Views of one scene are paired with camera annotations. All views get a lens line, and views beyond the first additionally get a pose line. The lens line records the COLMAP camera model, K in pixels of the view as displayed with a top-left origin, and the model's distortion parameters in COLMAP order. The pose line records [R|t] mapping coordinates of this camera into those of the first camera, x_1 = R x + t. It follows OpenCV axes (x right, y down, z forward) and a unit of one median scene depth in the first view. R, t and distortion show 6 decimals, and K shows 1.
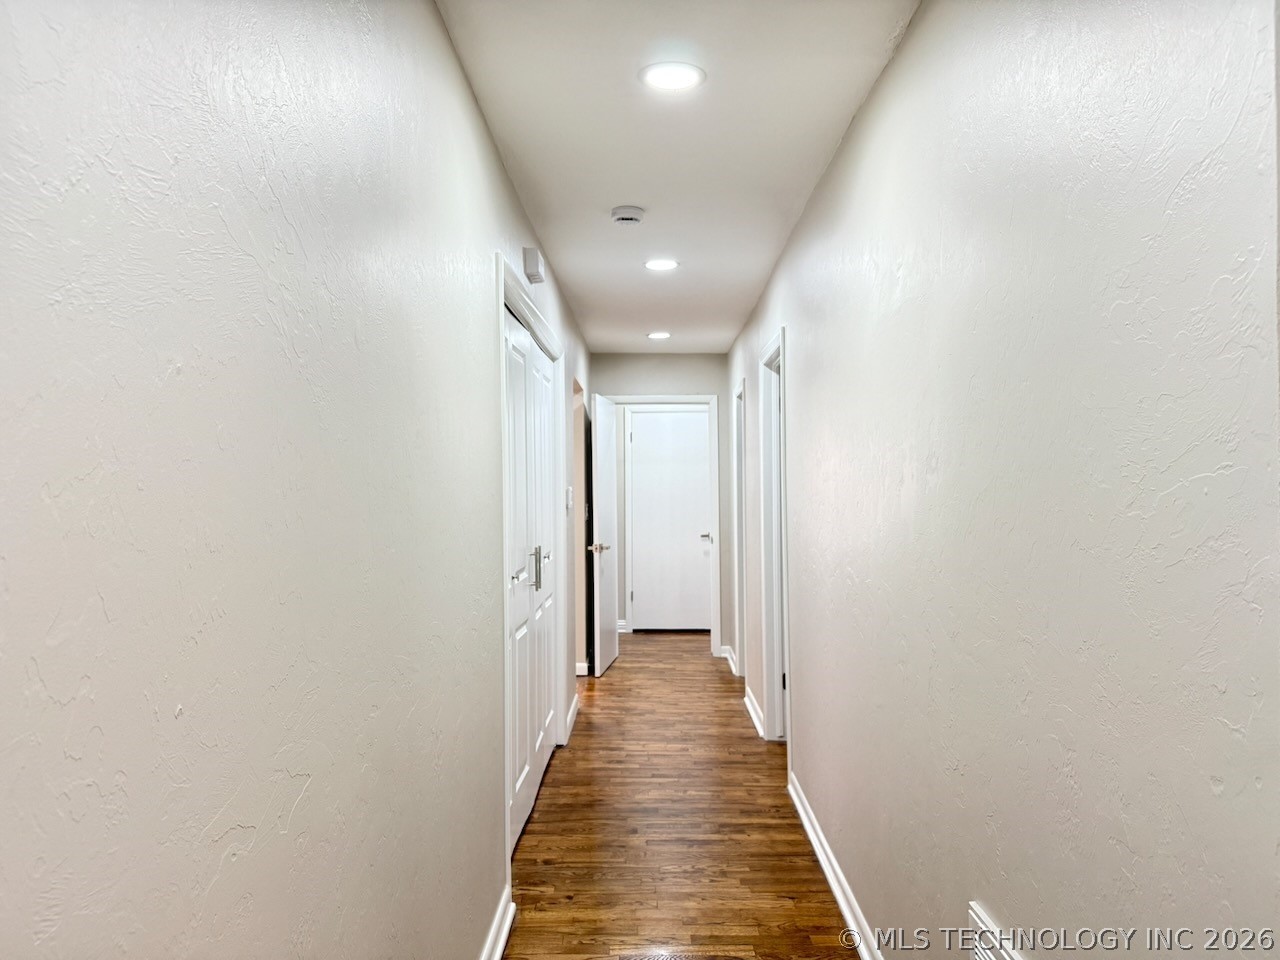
lens RADIAL K [[892.5, 0, 641.7], [0, 892.5, 482.7], [0, 0, 1]] dist [0.091134, -0.122384]
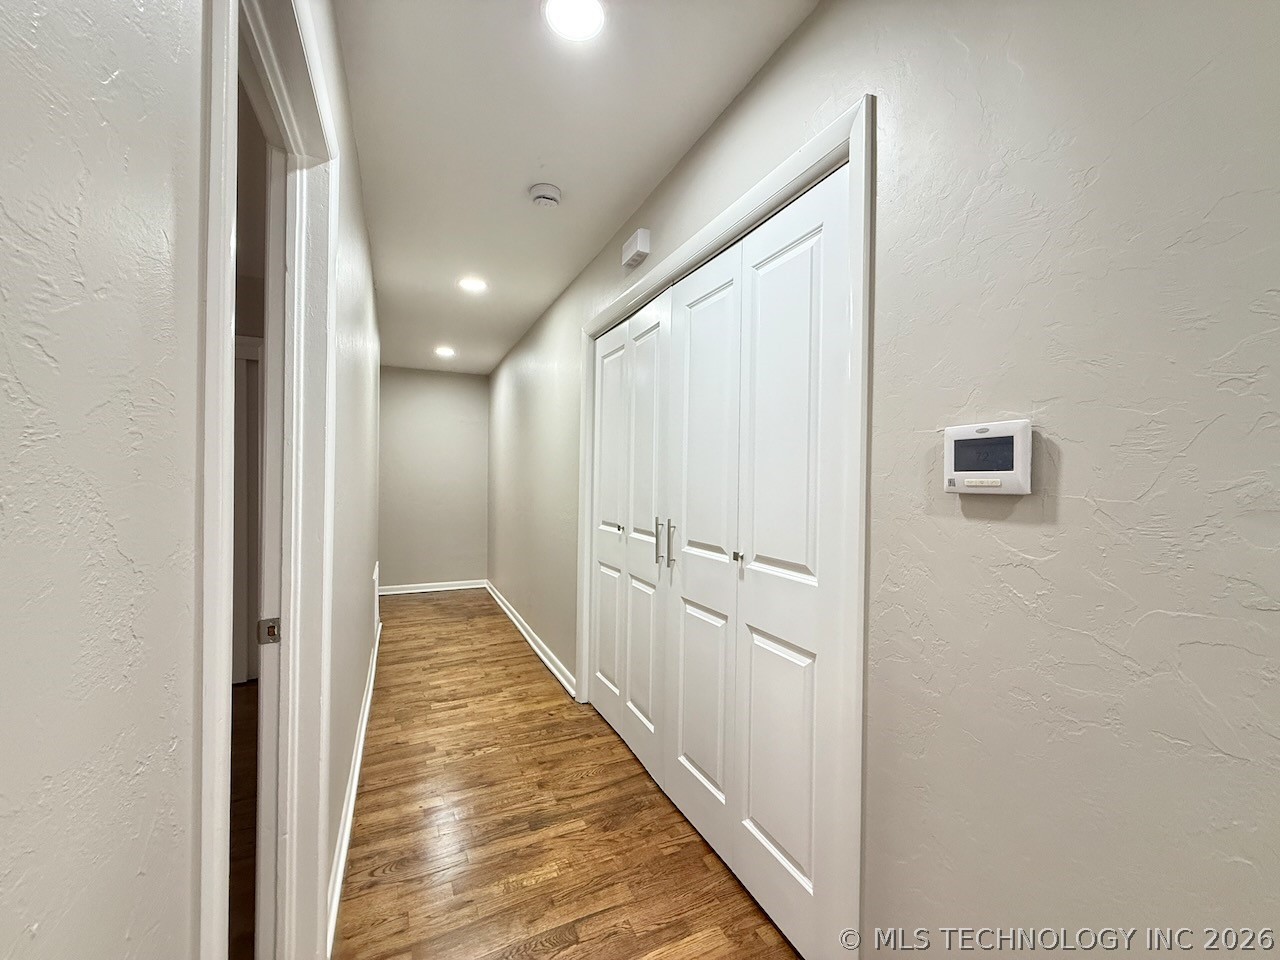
lens RADIAL K [[508.8, 0, 637.1], [0, 508.8, 482.9], [0, 0, 1]] dist [0.000097, 0.000627]
pose [[-0.902552, 0.000343, -0.430581, 0.149025], [-0.005268, 0.999916, 0.011839, 0.033543], [0.430549, 0.012953, -0.902474, 1.640266]]
